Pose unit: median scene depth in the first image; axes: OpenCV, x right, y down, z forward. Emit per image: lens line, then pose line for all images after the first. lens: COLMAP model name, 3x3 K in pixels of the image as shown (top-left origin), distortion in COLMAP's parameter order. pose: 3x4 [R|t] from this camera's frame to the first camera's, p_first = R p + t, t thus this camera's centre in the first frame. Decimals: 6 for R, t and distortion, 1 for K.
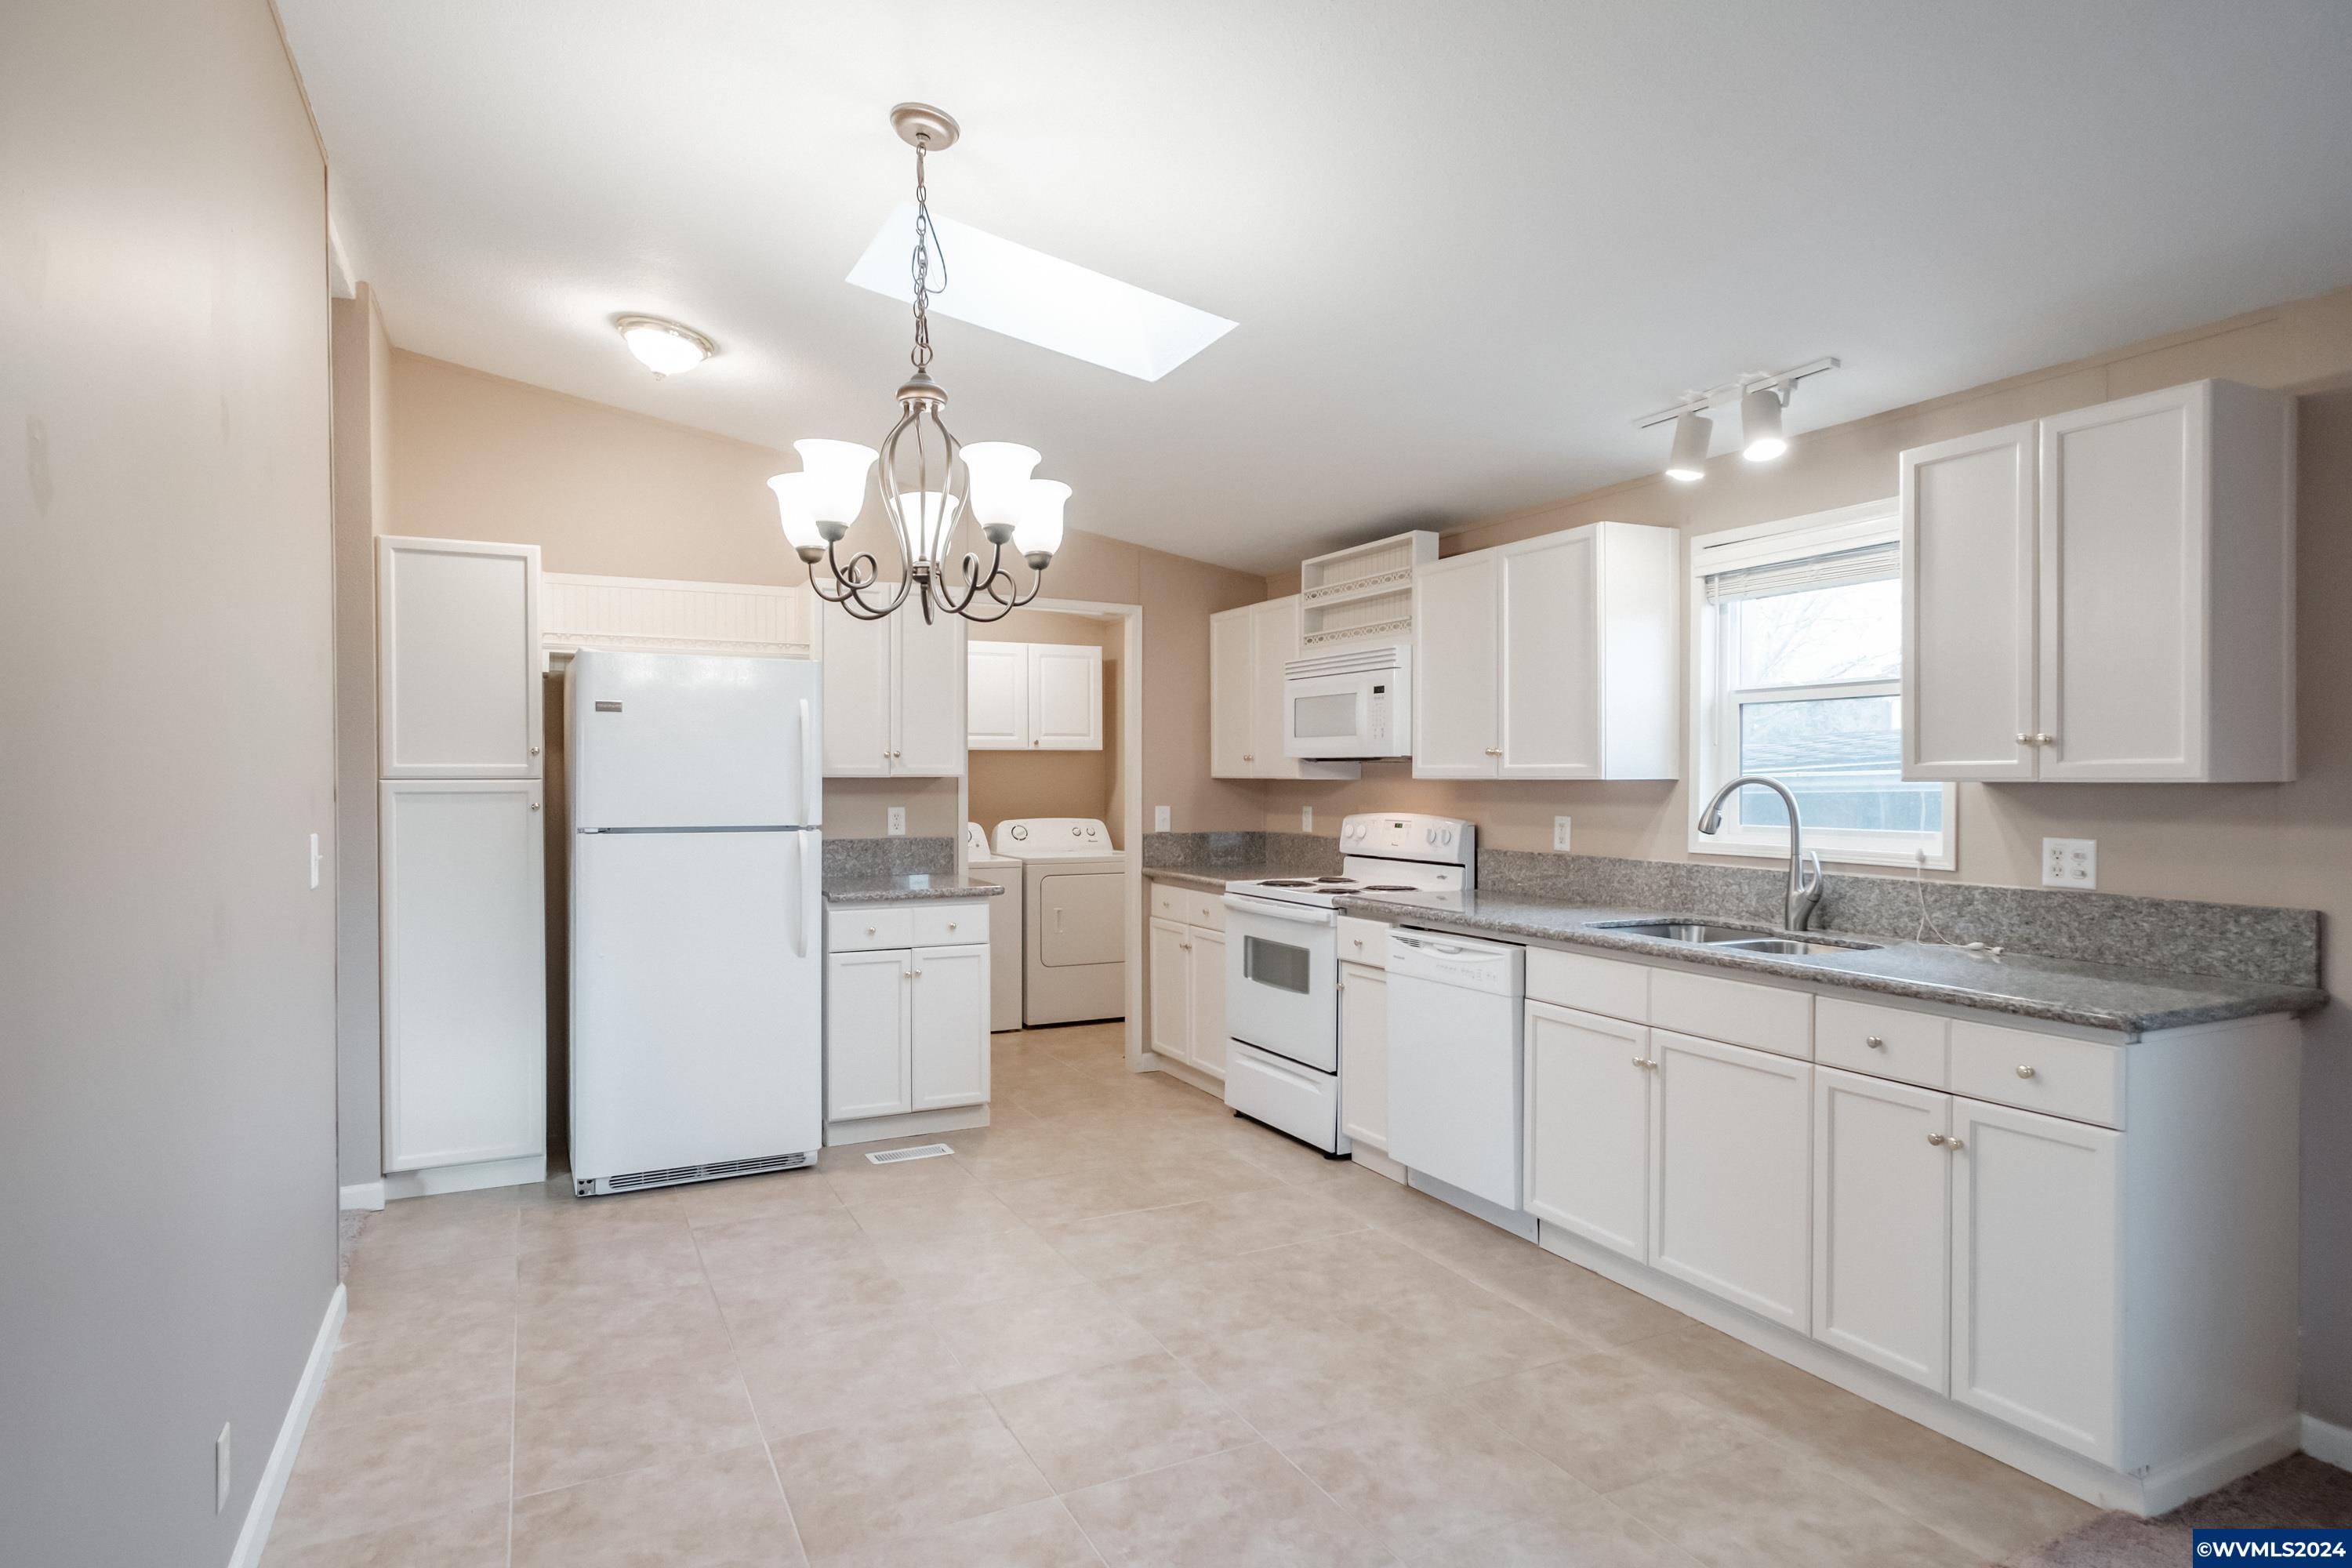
lens RADIAL K [[1283.3, 0, 1177.2], [0, 1283.3, 788.0], [0, 0, 1]] dist [0.000289, 0.000348]
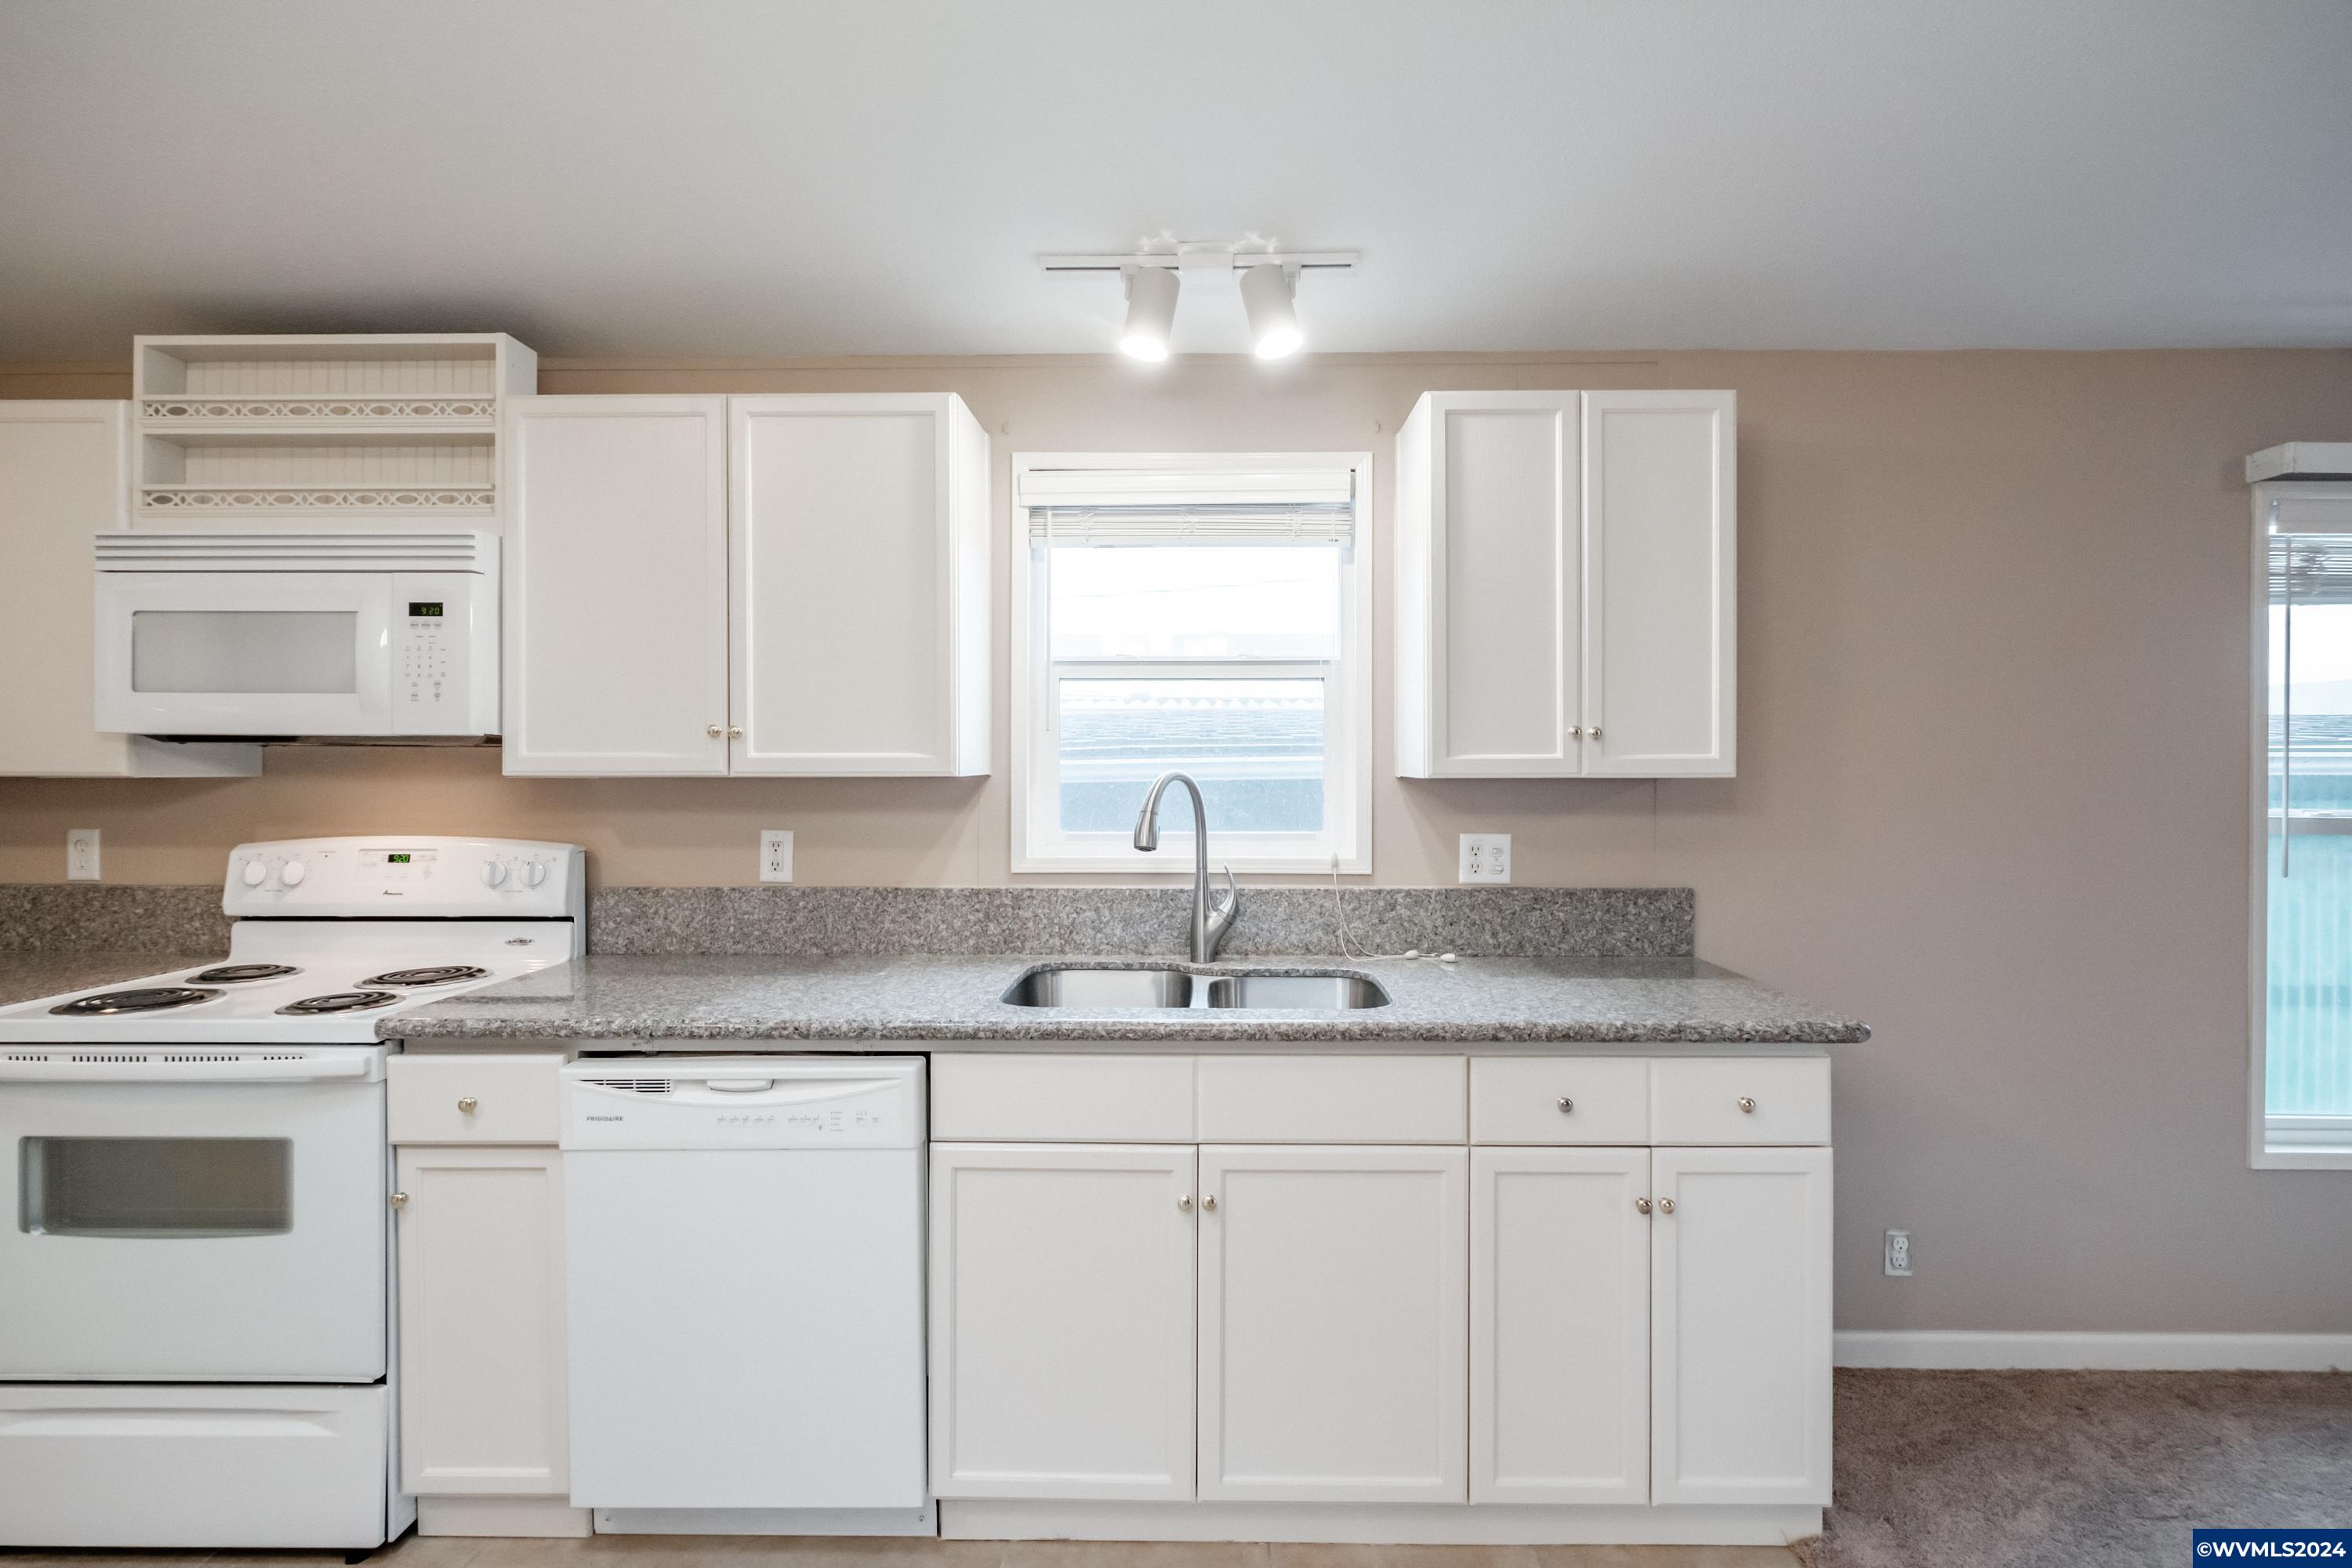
lens RADIAL K [[1081.3, 0, 1172.1], [0, 1081.3, 769.4], [0, 0, 1]] dist [-0.005889, 0.002680]
pose [[0.464673, -0.003219, 0.885477, -0.113765], [0.008304, 0.999965, -0.000722, -0.008547], [-0.885444, 0.007689, 0.464683, 0.615954]]
